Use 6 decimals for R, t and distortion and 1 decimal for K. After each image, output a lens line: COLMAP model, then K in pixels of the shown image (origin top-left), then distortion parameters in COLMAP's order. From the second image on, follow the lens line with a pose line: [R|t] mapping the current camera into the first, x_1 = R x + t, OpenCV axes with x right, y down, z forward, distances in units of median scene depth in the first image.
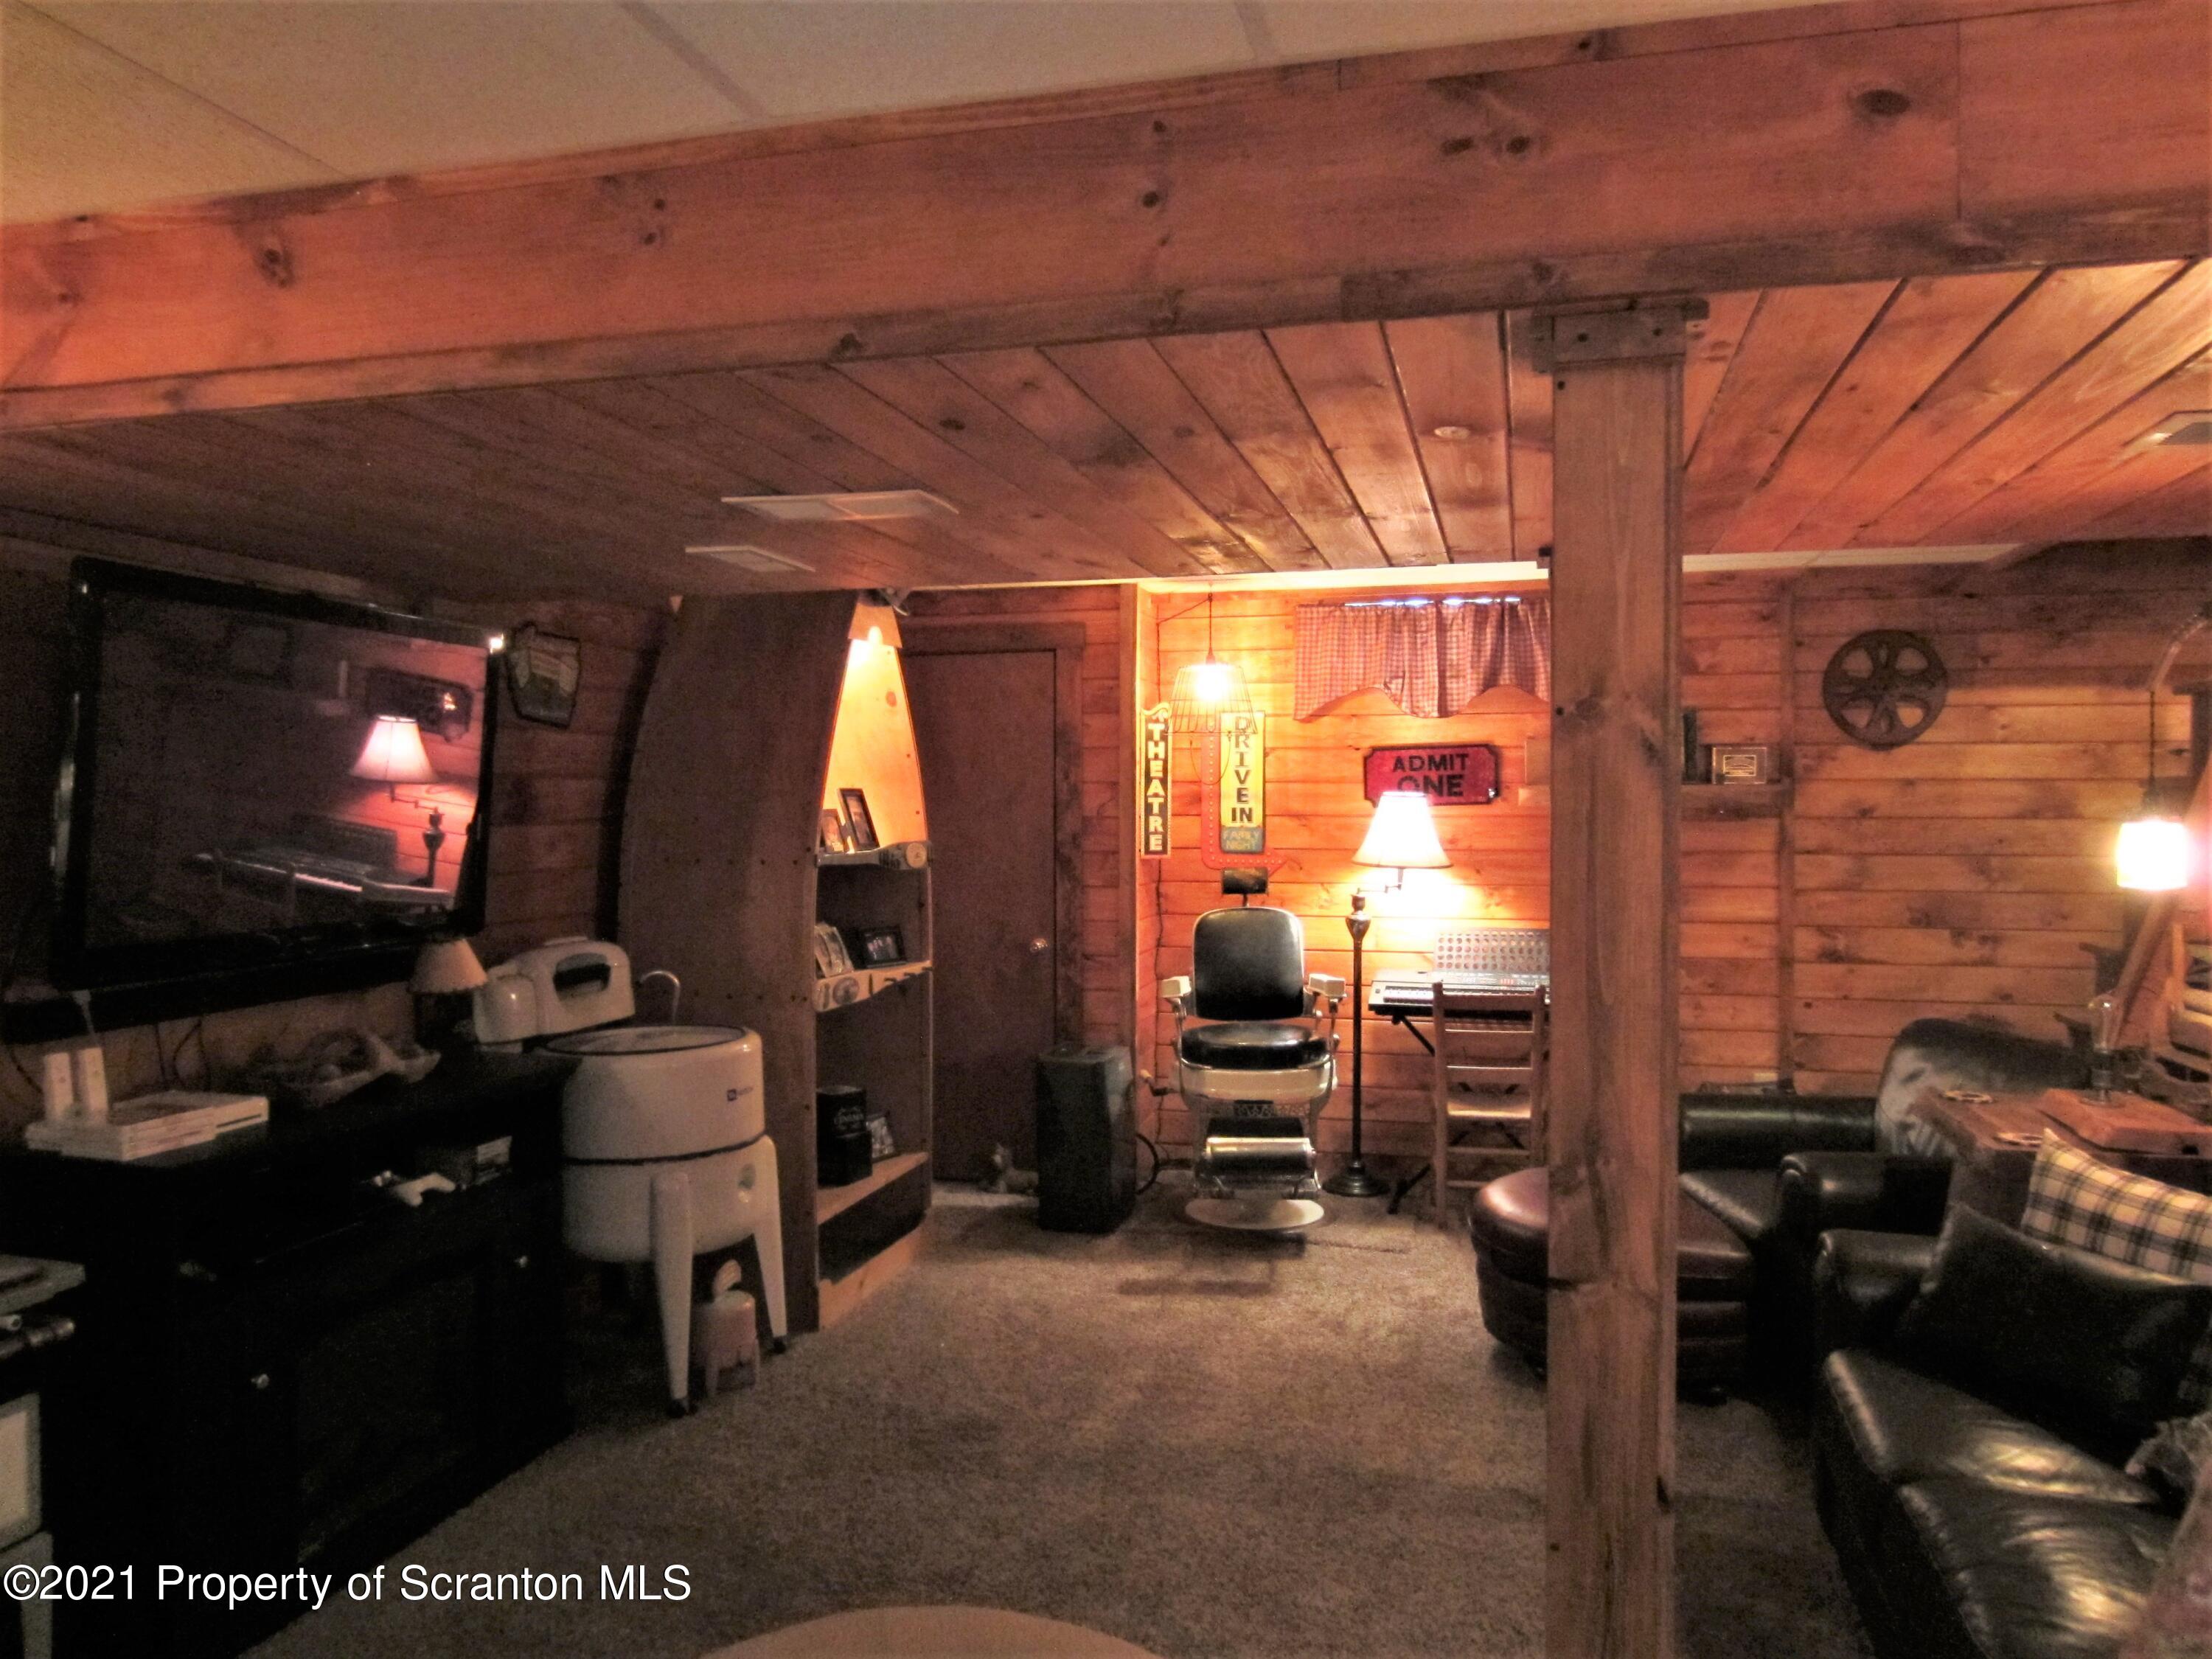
lens RADIAL K [[1577.1, 0, 1111.9], [0, 1577.1, 828.0], [0, 0, 1]] dist [-0.034734, 0.019709]
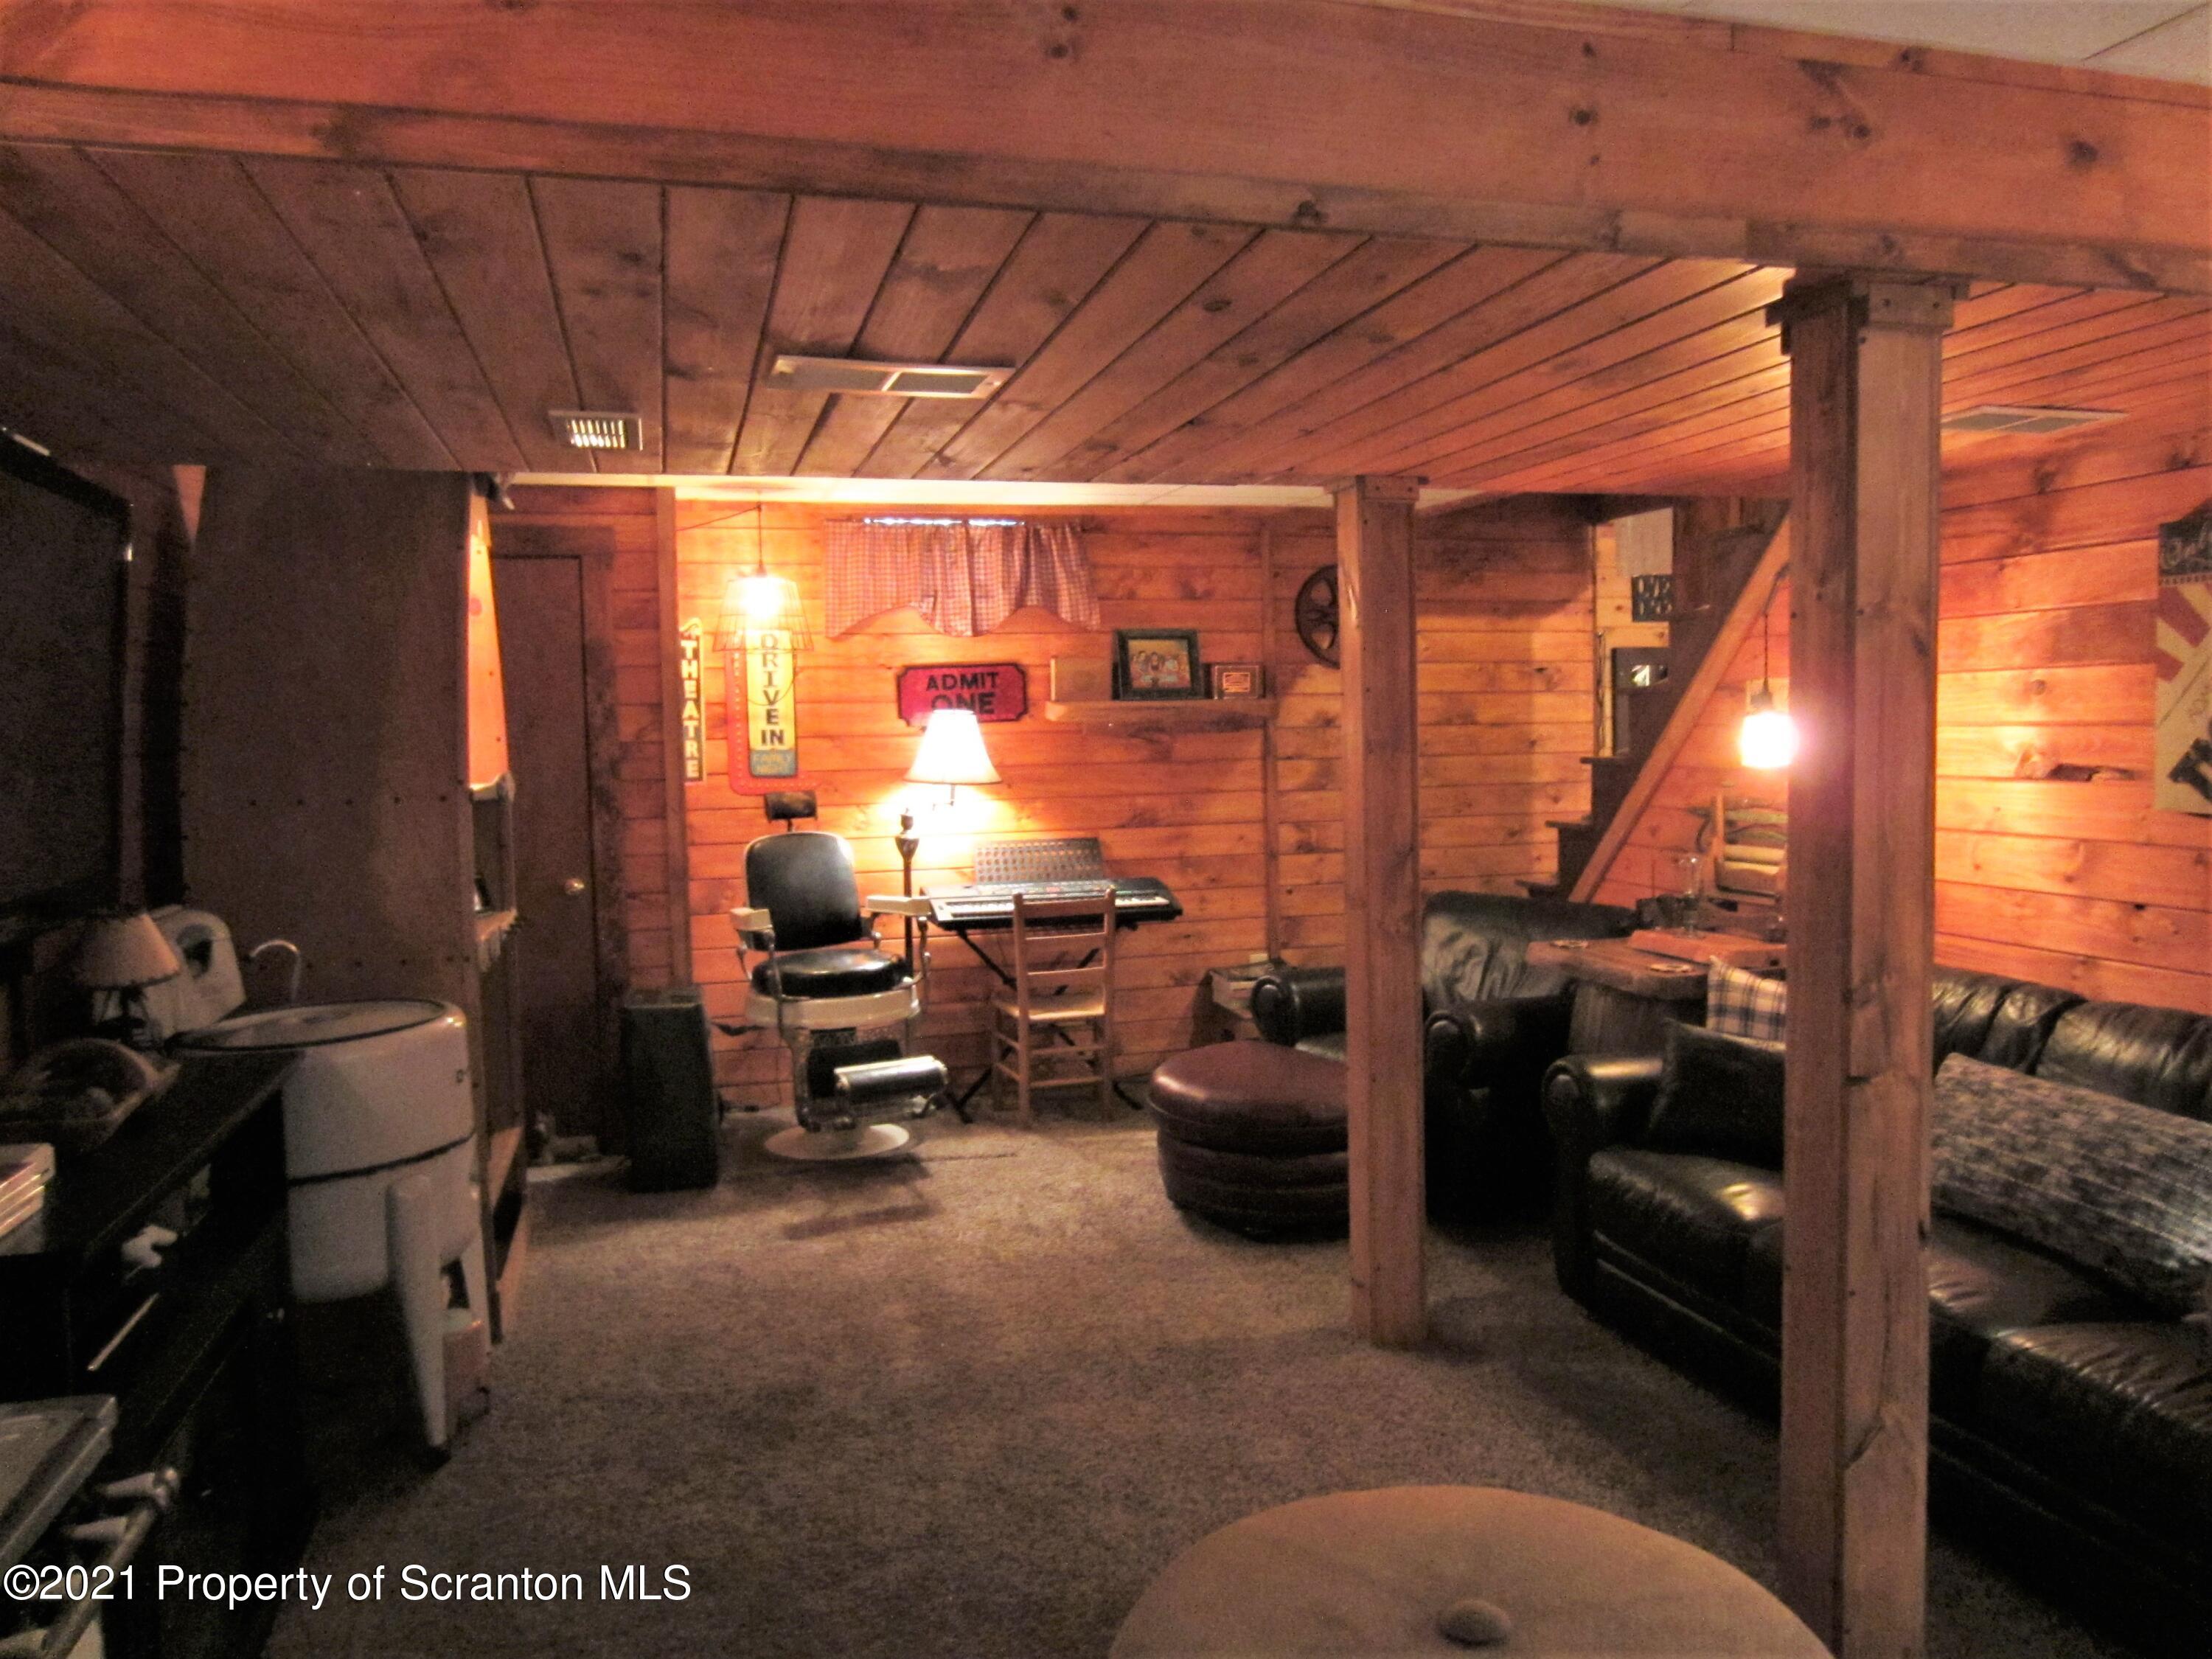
lens RADIAL K [[1577.1, 0, 1111.9], [0, 1577.1, 828.0], [0, 0, 1]] dist [-0.034734, 0.019709]
pose [[0.858128, -0.050616, 0.510934, -0.251475], [0.028189, 0.998272, 0.051550, 0.003509], [-0.512661, -0.029834, 0.858073, 0.077670]]
